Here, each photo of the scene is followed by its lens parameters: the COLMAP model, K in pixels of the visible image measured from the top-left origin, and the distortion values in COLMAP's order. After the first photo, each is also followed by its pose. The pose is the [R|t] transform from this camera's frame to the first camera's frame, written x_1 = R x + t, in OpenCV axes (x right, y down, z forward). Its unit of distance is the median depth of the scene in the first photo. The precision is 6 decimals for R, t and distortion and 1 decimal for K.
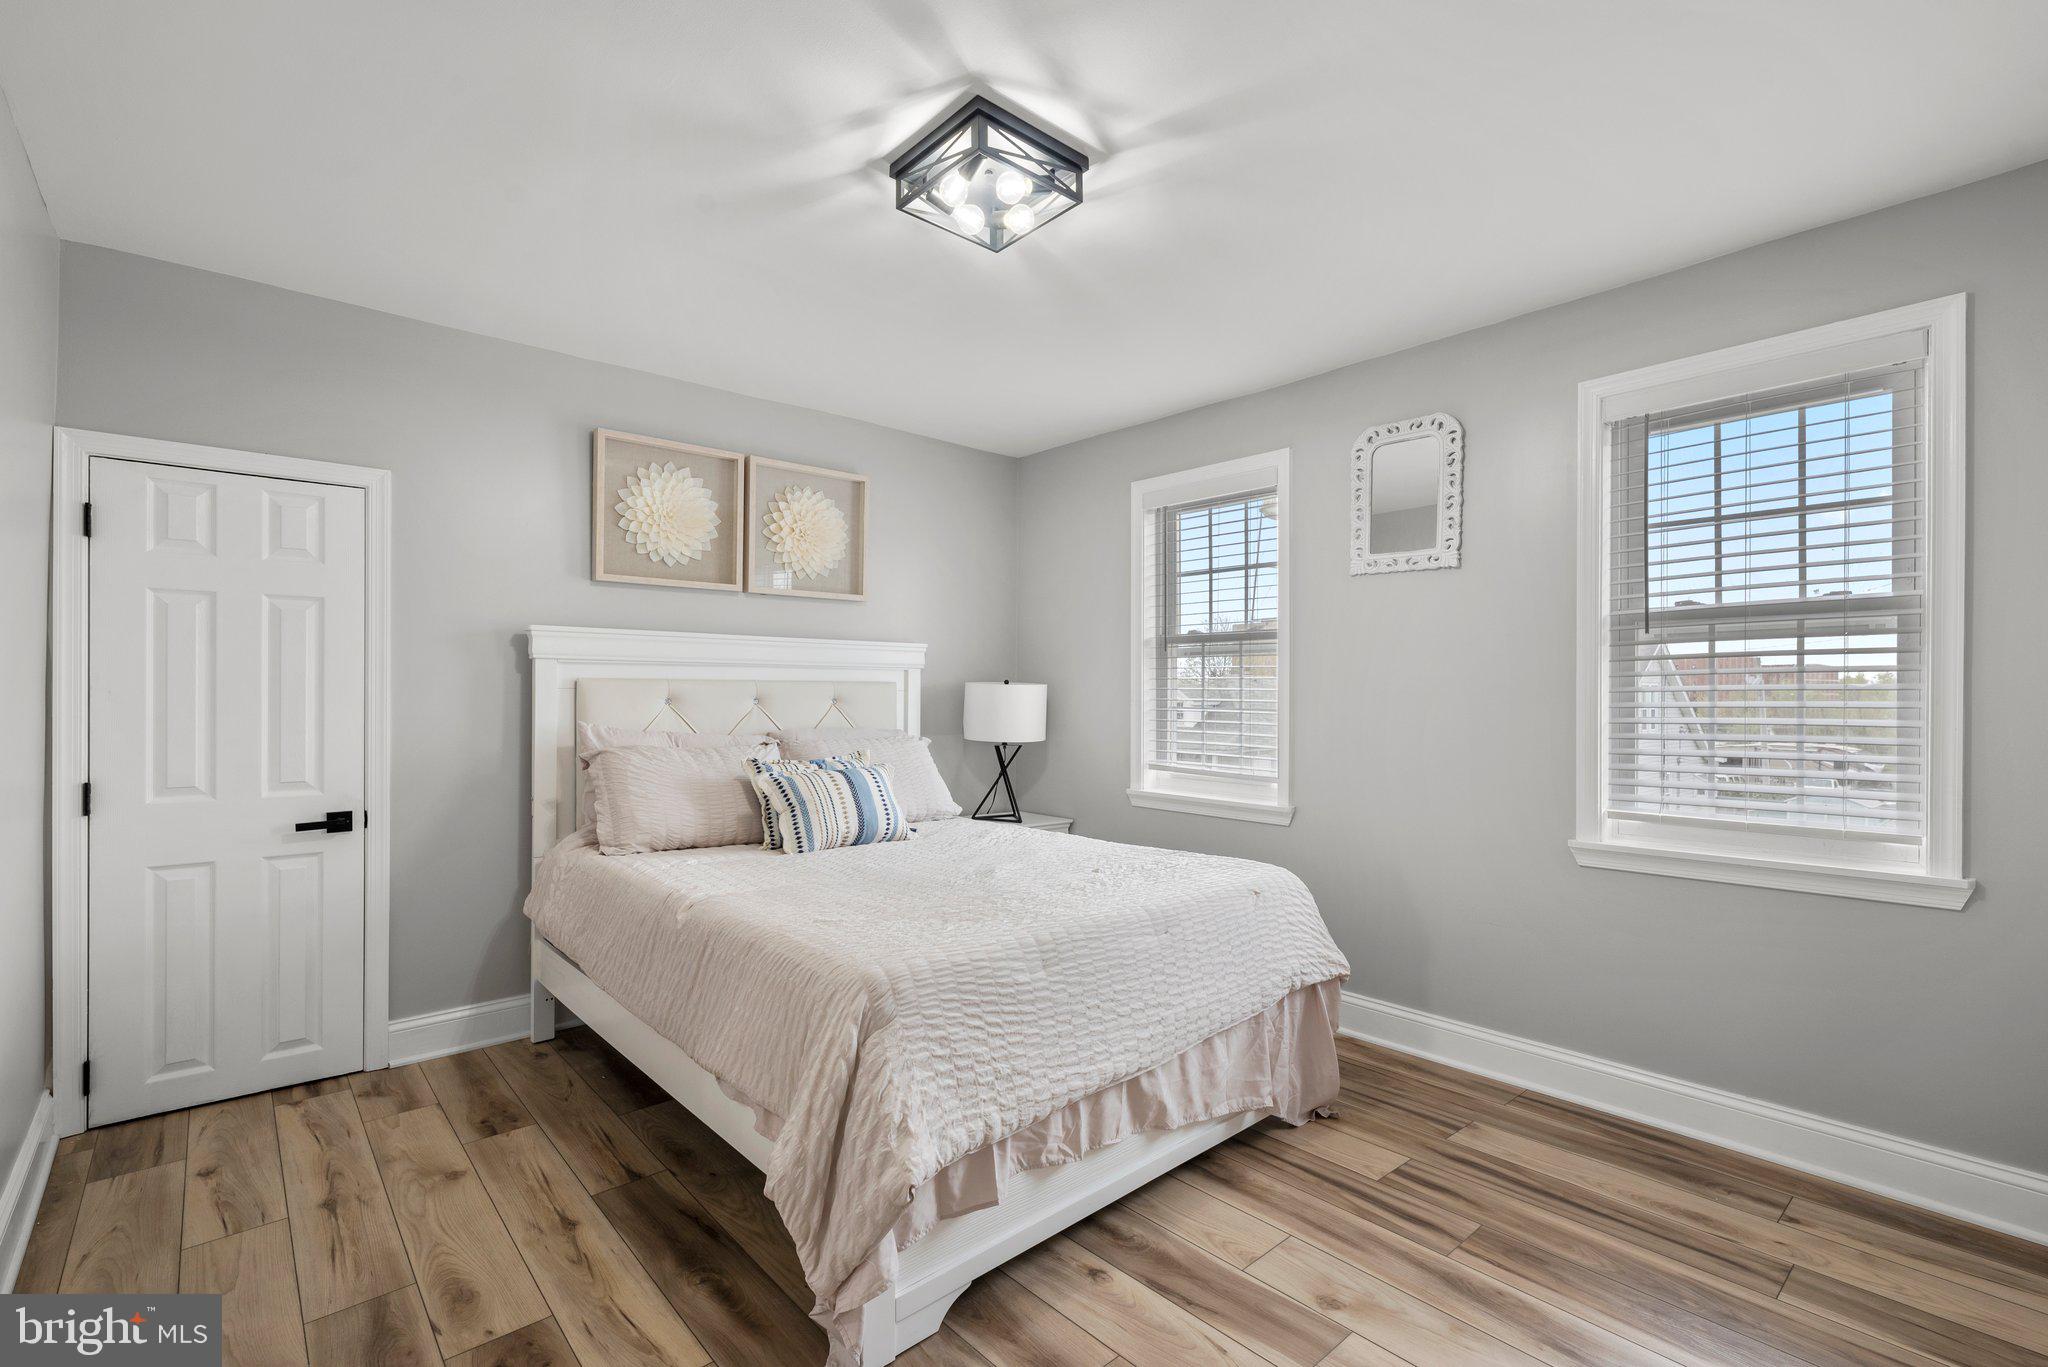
lens RADIAL K [[911.7, 0, 1031.7], [0, 911.7, 688.4], [0, 0, 1]] dist [-0.000244, -0.000581]
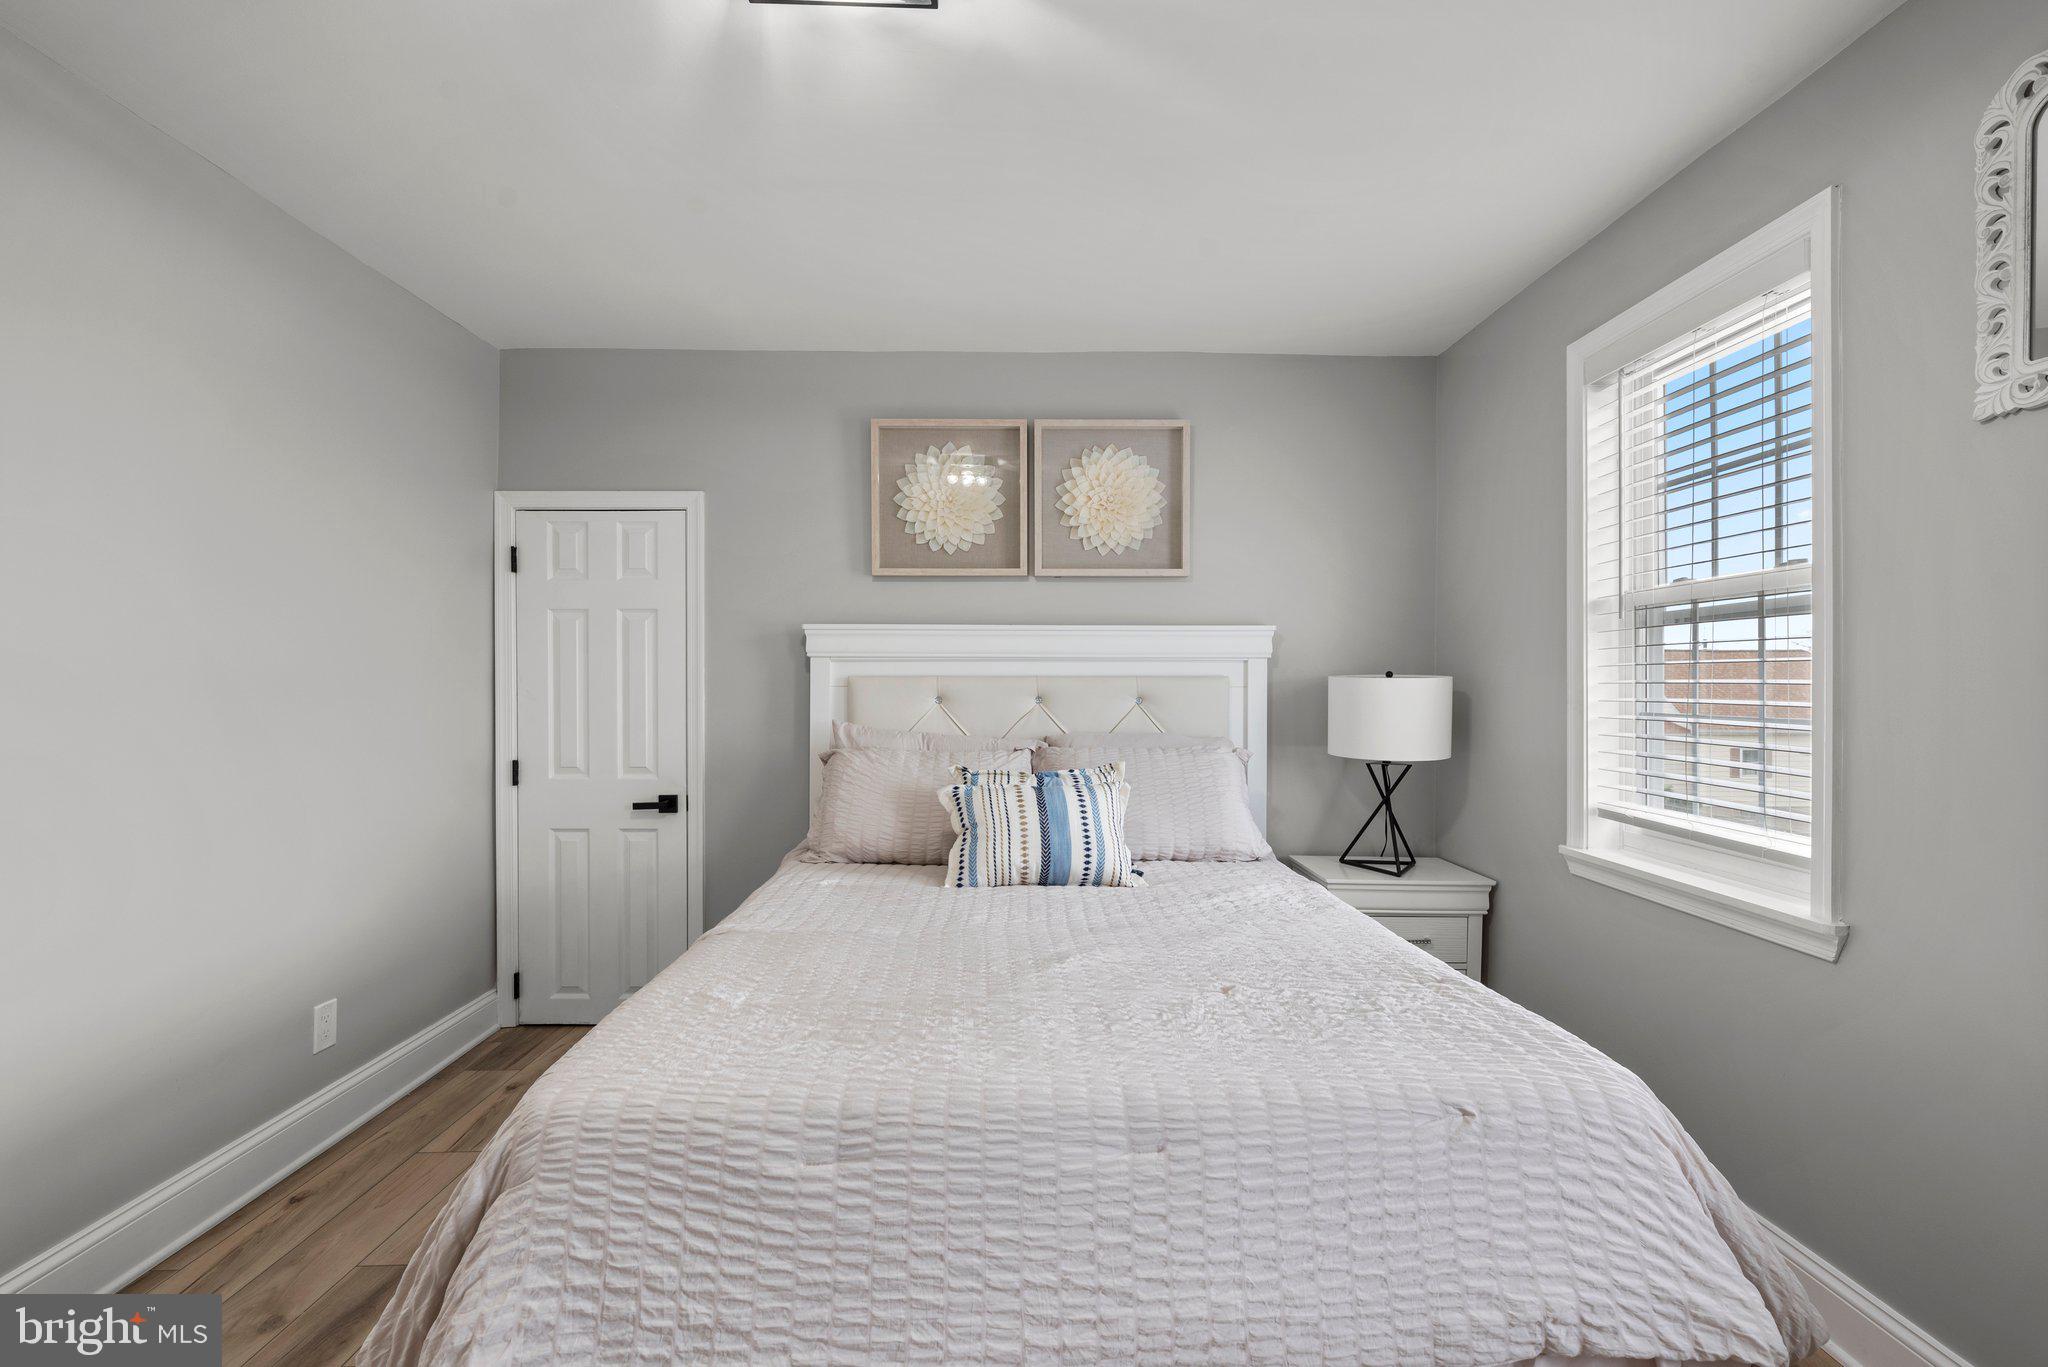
lens RADIAL K [[911.7, 0, 1021.8], [0, 911.7, 690.4], [0, 0, 1]] dist [-0.000244, -0.000581]
pose [[0.761146, -0.000880, -0.648580, 0.289443], [0.005438, 0.999973, 0.005025, 0.000396], [0.648558, -0.007352, 0.761130, 0.374790]]
